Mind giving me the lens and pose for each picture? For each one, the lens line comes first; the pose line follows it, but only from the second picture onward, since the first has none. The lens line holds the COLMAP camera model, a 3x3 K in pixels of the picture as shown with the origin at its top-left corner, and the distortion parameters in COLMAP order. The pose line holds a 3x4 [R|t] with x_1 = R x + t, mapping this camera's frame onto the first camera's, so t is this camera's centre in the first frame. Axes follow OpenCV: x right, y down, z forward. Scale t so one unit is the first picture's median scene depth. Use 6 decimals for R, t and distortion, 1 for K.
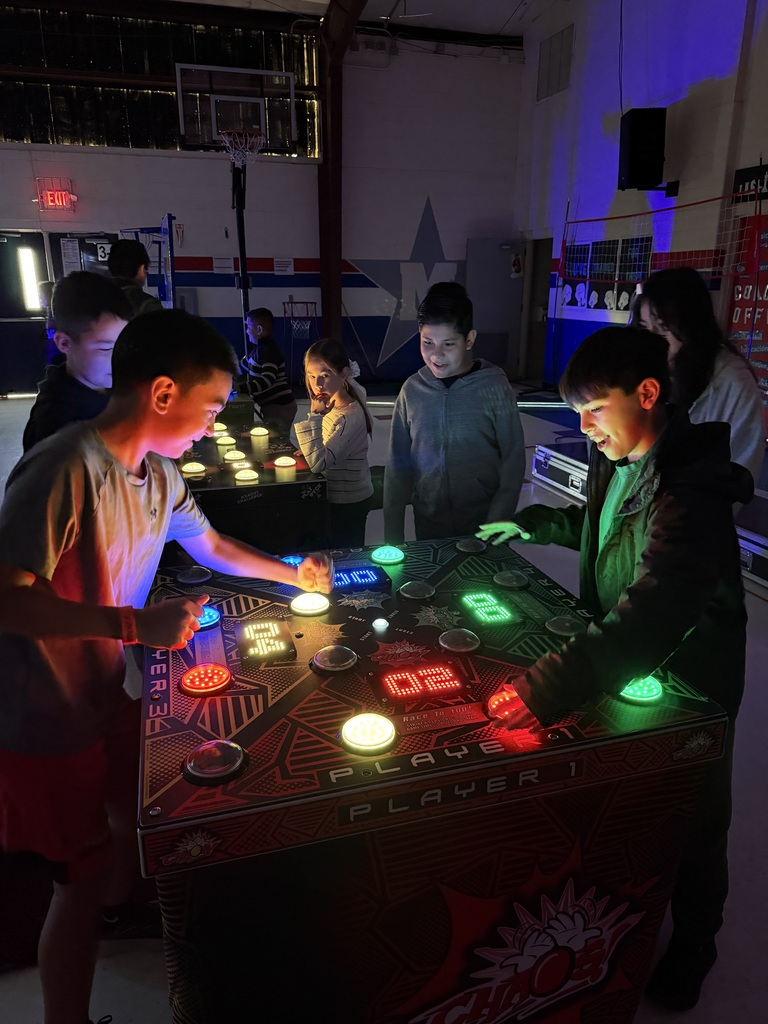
lens RADIAL K [[707.8, 0, 390.7], [0, 707.8, 503.3], [0, 0, 1]] dist [0.040254, -0.000227]
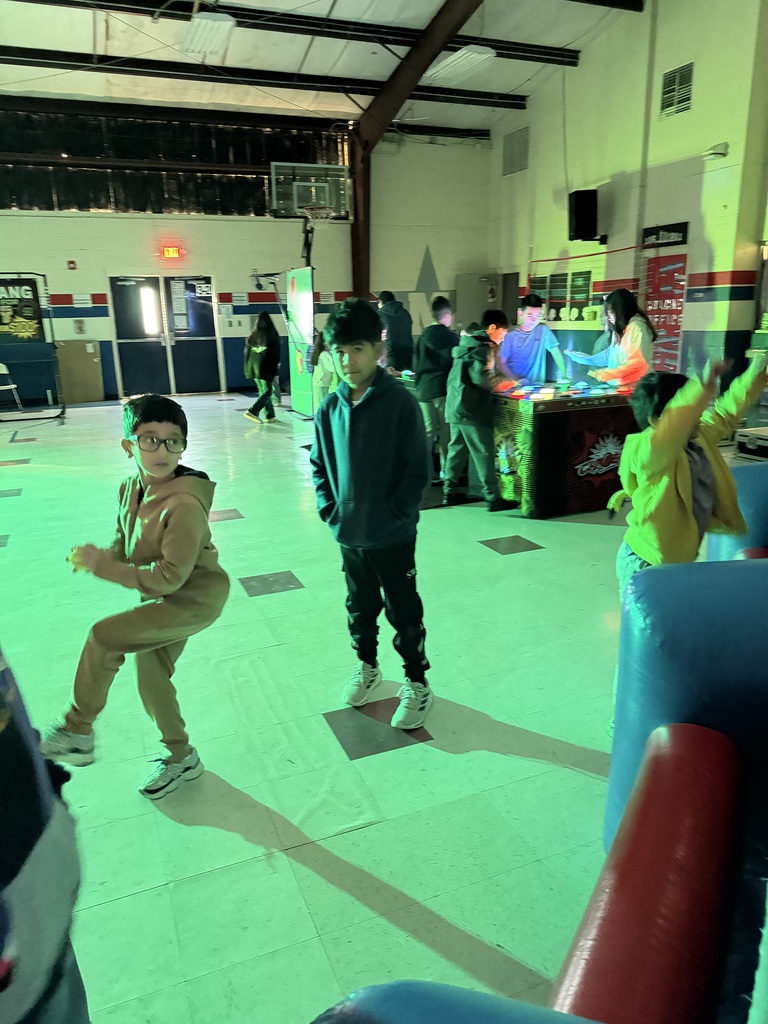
lens RADIAL K [[707.8, 0, 380.3], [0, 707.8, 517.8], [0, 0, 1]] dist [0.040254, -0.000227]
pose [[0.996235, -0.045205, 0.073974, -0.185797], [0.047073, 0.998610, -0.023711, 0.140711], [-0.072800, 0.027103, 0.996978, -0.393171]]
